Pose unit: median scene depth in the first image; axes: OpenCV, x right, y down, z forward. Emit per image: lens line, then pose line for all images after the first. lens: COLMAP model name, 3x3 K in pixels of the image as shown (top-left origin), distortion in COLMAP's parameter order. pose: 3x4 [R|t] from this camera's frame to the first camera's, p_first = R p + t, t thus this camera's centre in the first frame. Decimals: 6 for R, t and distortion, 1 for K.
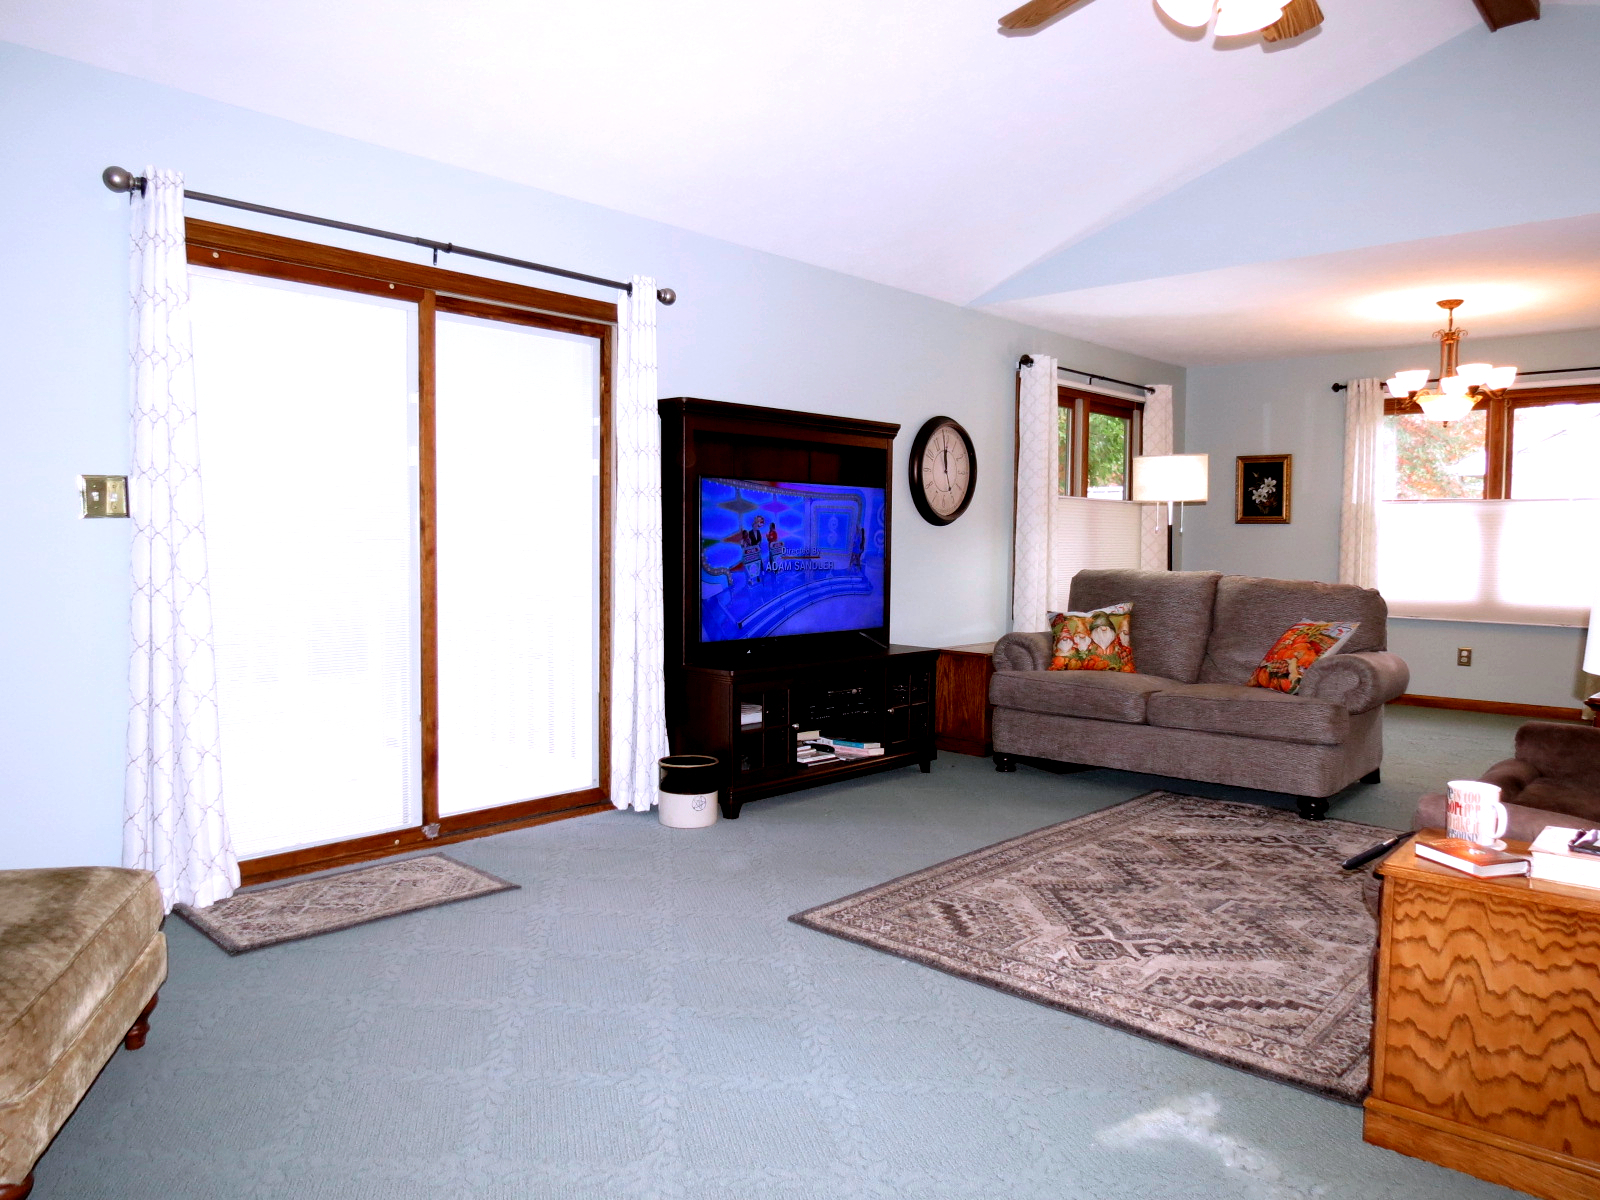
lens RADIAL K [[1117.2, 0, 805.0], [0, 1117.2, 604.4], [0, 0, 1]] dist [-0.035093, 0.004309]
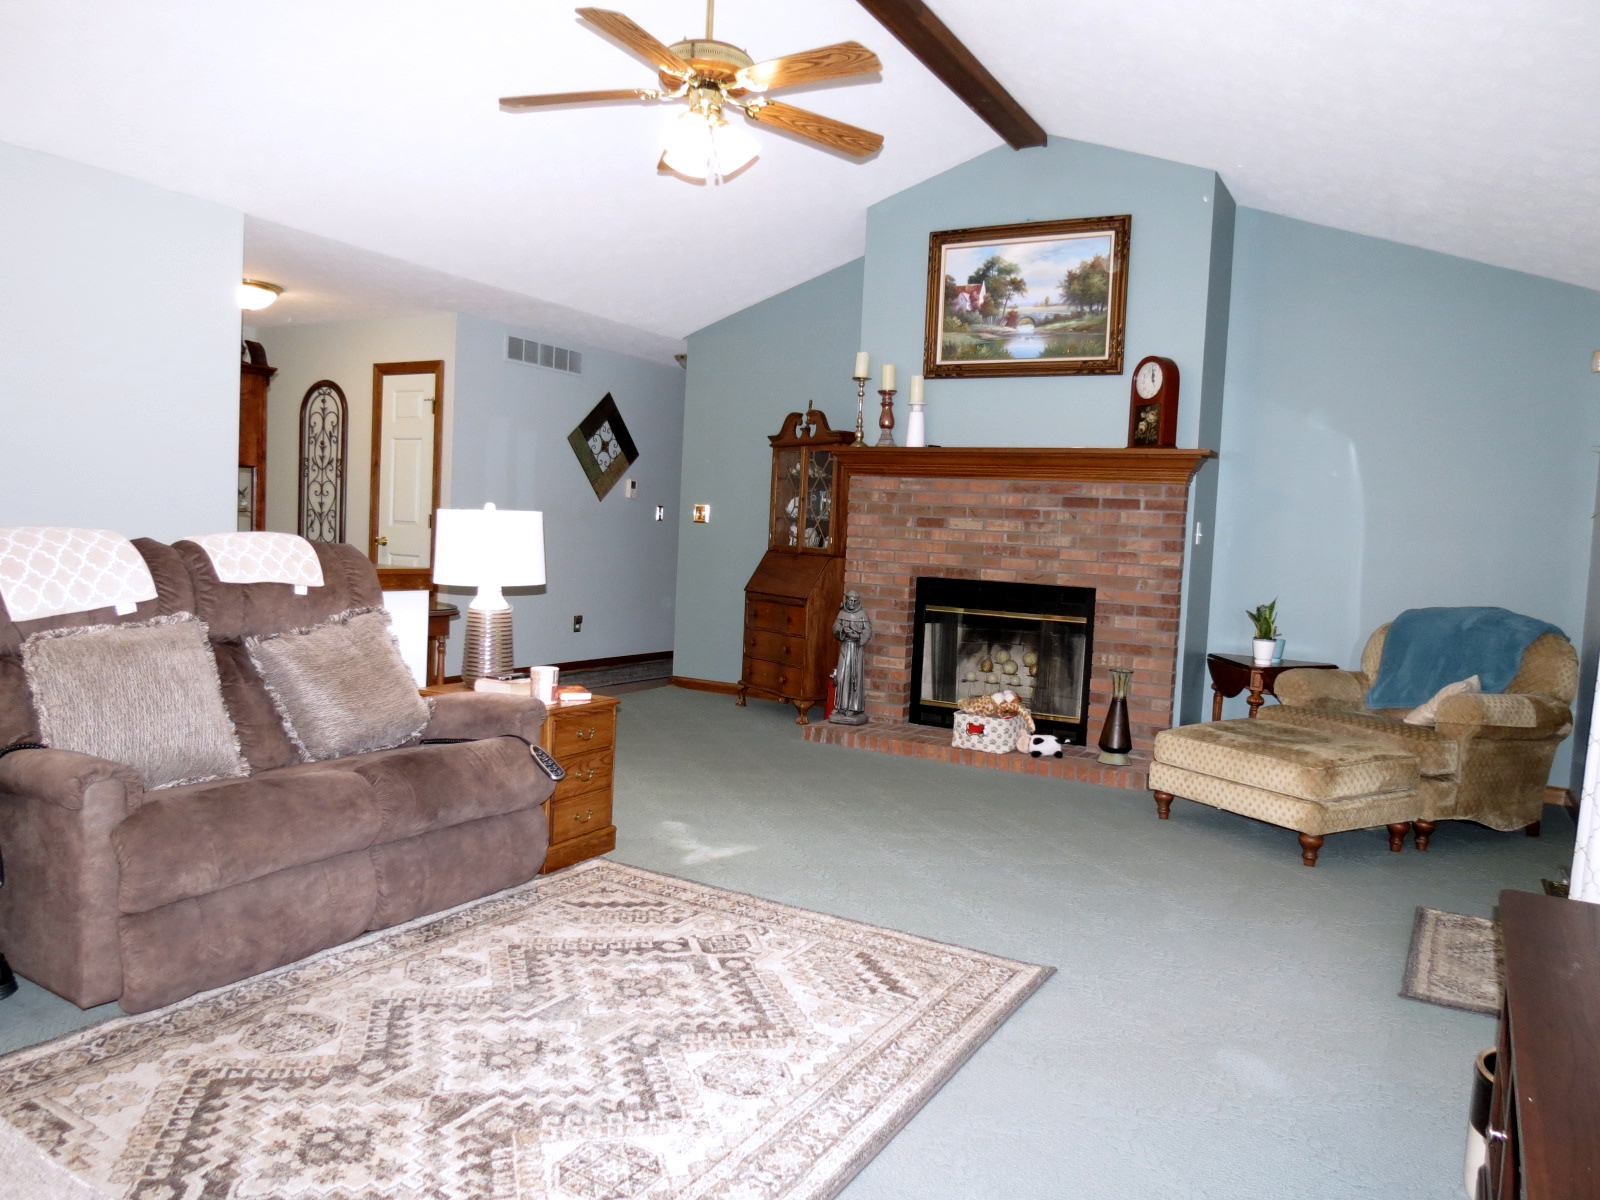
lens RADIAL K [[1147.2, 0, 800.0], [0, 1147.2, 600.0], [0, 0, 1]] dist [-0.038345, 0.000517]
pose [[-0.975496, -0.046304, -0.215089, 0.397777], [-0.073203, 0.990213, 0.118823, -0.110452], [0.207482, 0.131656, -0.969339, 1.794649]]
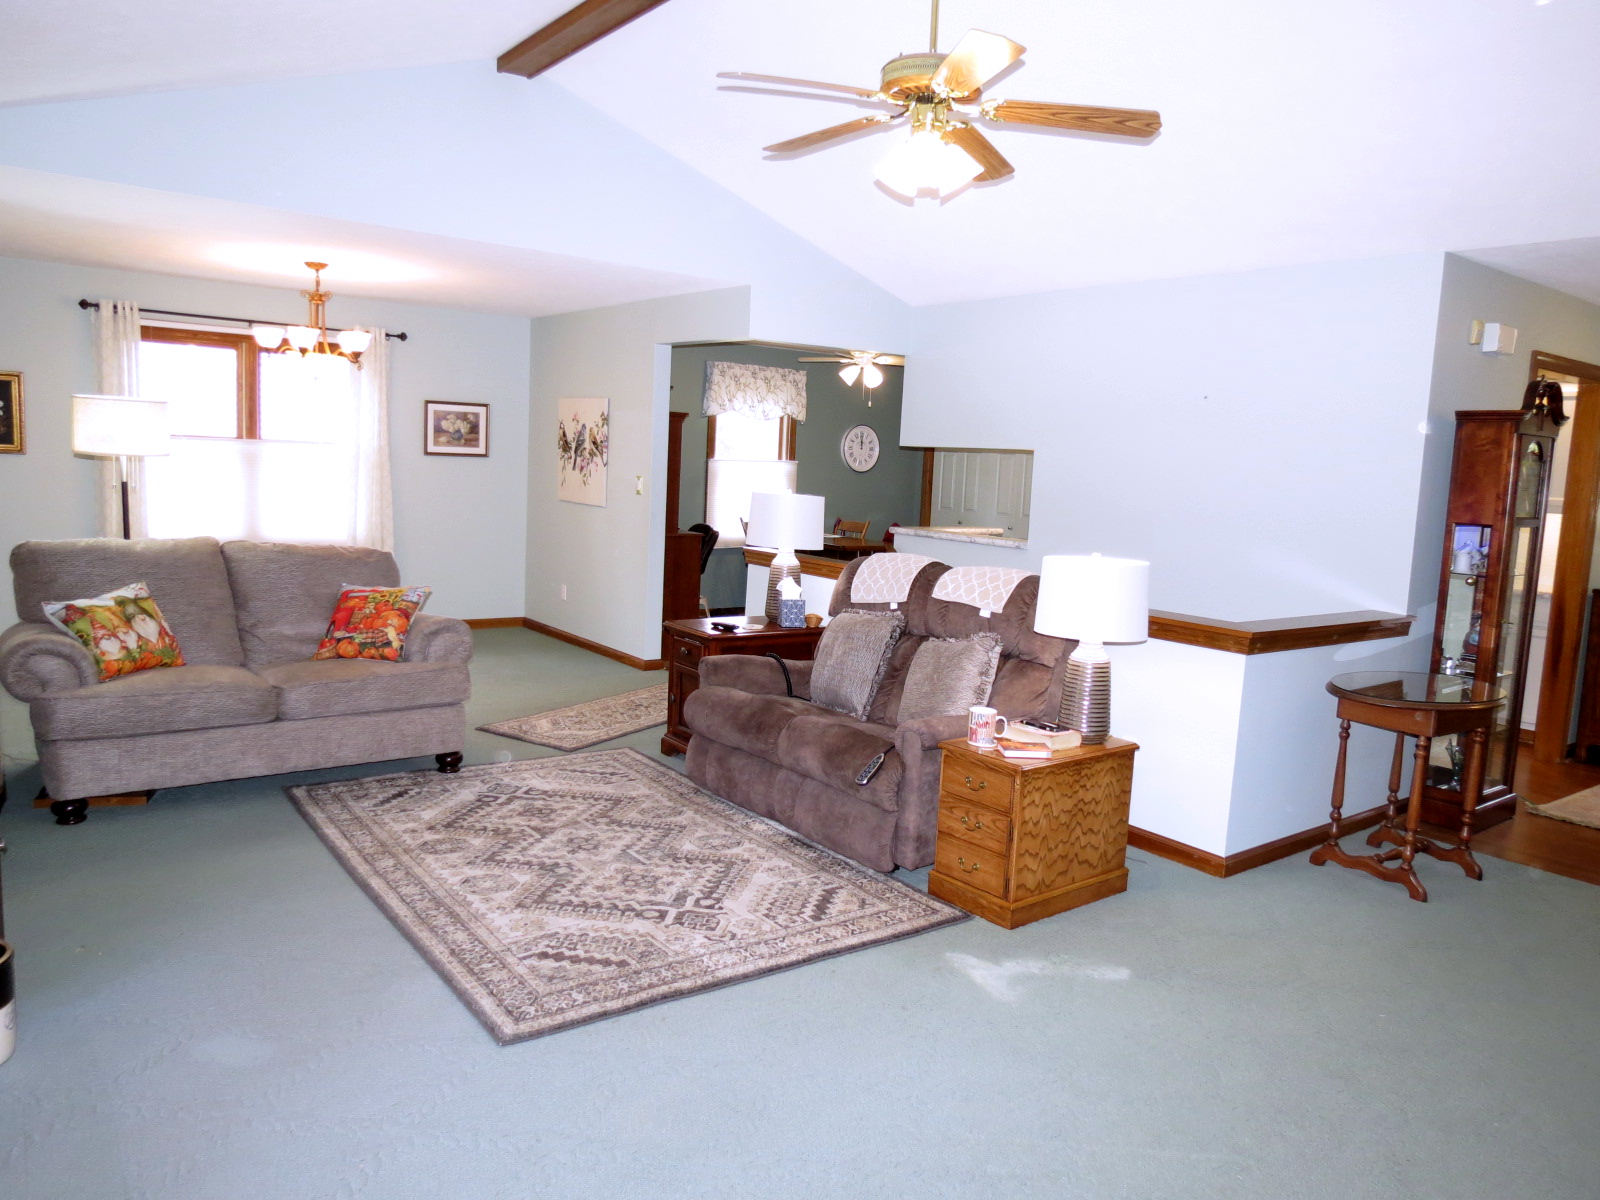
lens RADIAL K [[1117.2, 0, 805.0], [0, 1117.2, 604.4], [0, 0, 1]] dist [-0.035093, 0.004309]
pose [[0.190658, -0.120858, 0.974188, -0.718956], [0.011304, 0.992597, 0.120929, -0.135343], [-0.981591, -0.012044, 0.190612, 0.618192]]
